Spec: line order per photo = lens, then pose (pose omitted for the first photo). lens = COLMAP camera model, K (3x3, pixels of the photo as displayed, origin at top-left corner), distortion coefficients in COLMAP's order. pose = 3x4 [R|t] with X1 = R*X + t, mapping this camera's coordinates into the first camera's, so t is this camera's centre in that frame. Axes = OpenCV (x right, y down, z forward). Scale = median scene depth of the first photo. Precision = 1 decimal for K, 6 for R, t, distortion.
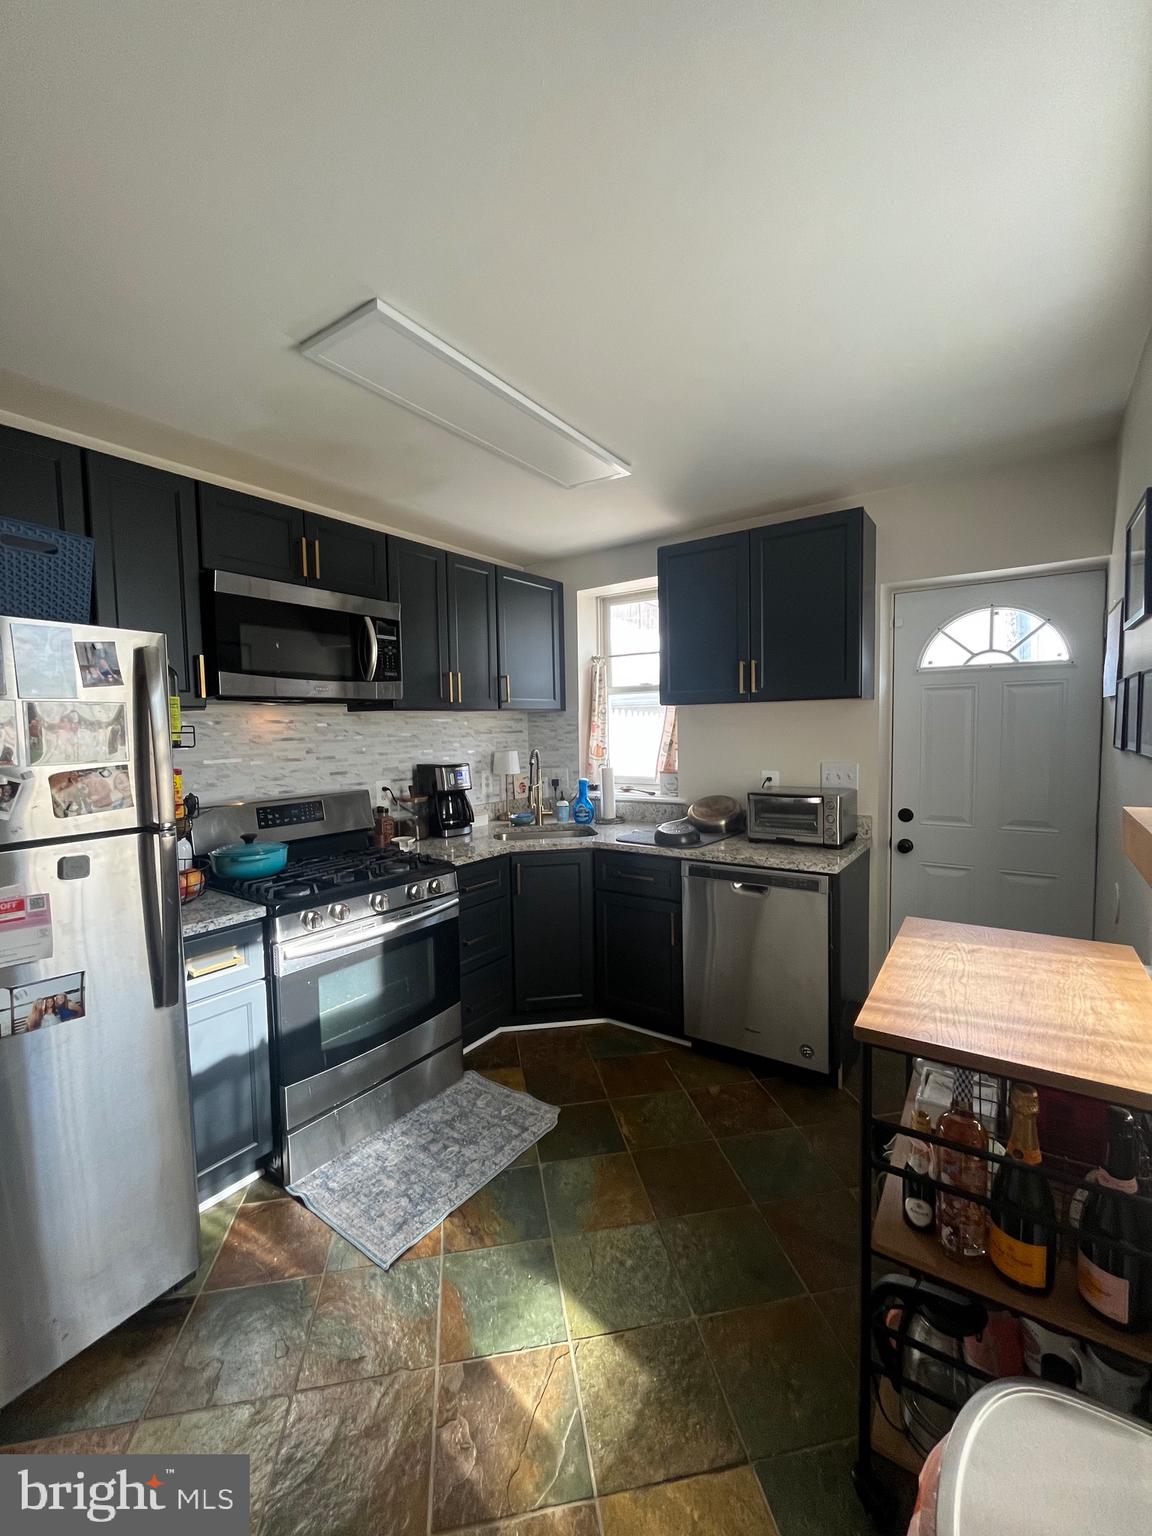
lens RADIAL K [[625.0, 0, 578.6], [0, 625.0, 769.5], [0, 0, 1]] dist [-0.000867, -0.000184]
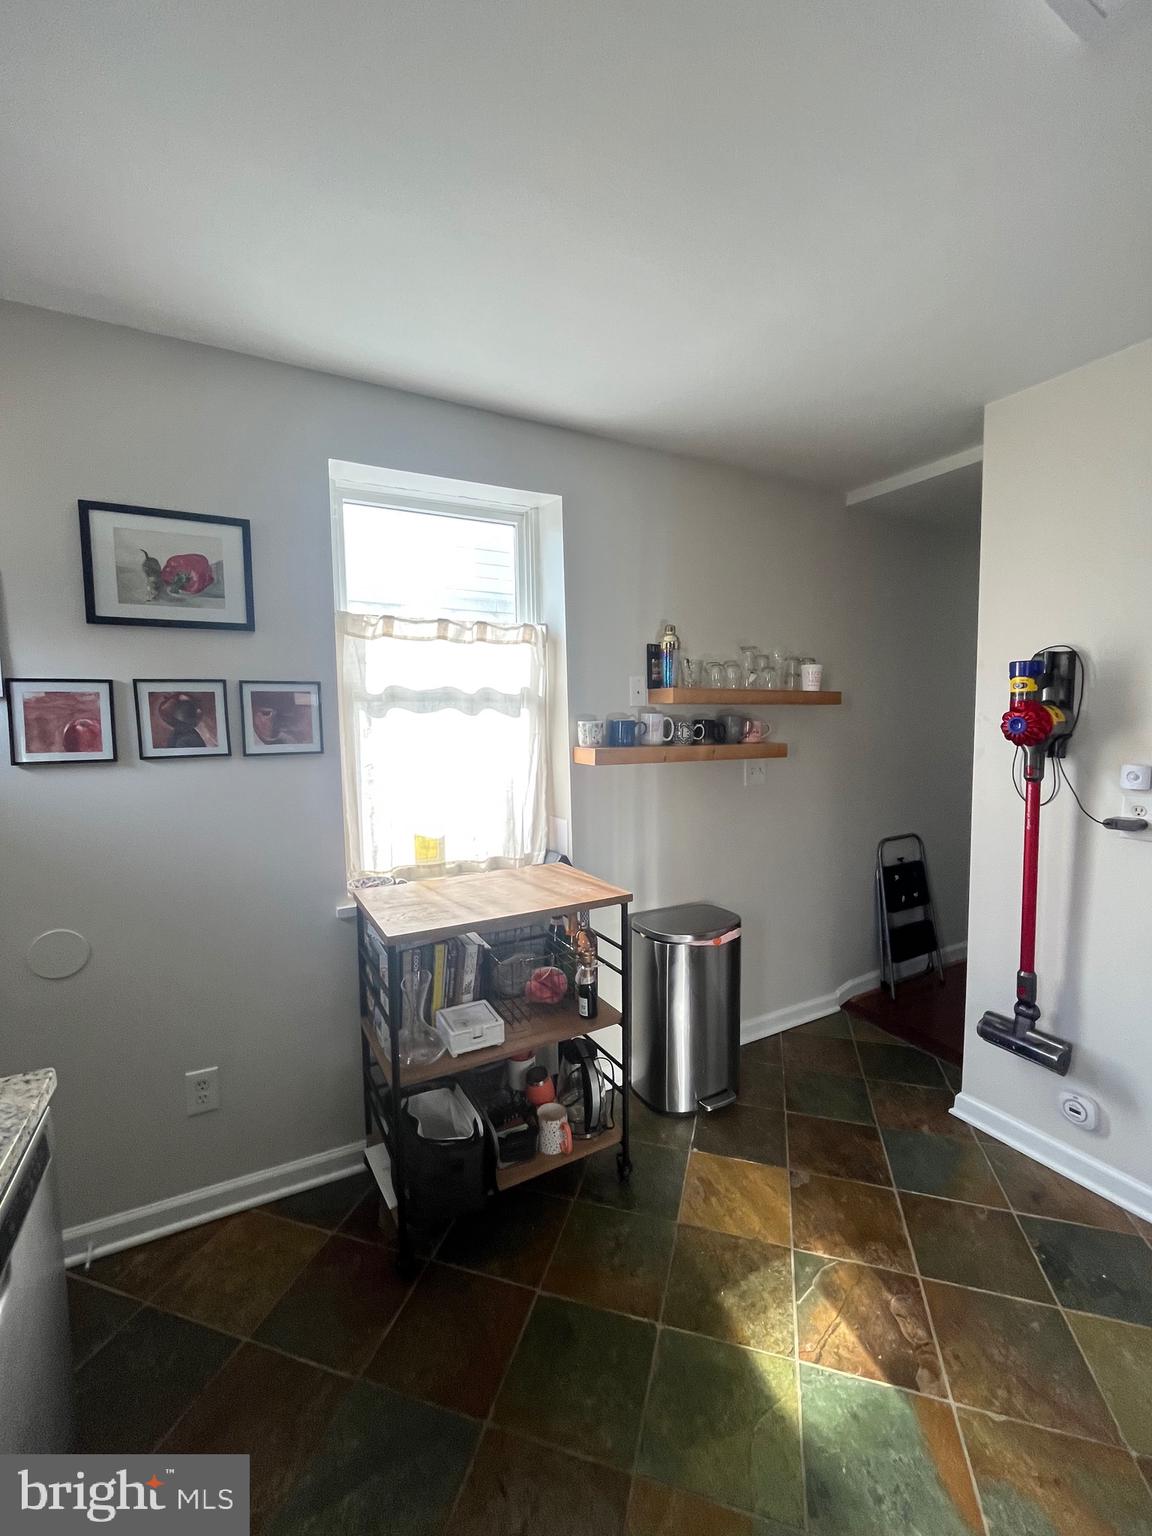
lens RADIAL K [[625.0, 0, 576.0], [0, 625.0, 765.3], [0, 0, 1]] dist [-0.000867, -0.000184]
pose [[-0.892048, -0.015374, 0.451680, -0.141879], [0.049332, 0.990137, 0.131130, -0.137133], [-0.449241, 0.139256, -0.882491, 2.049595]]
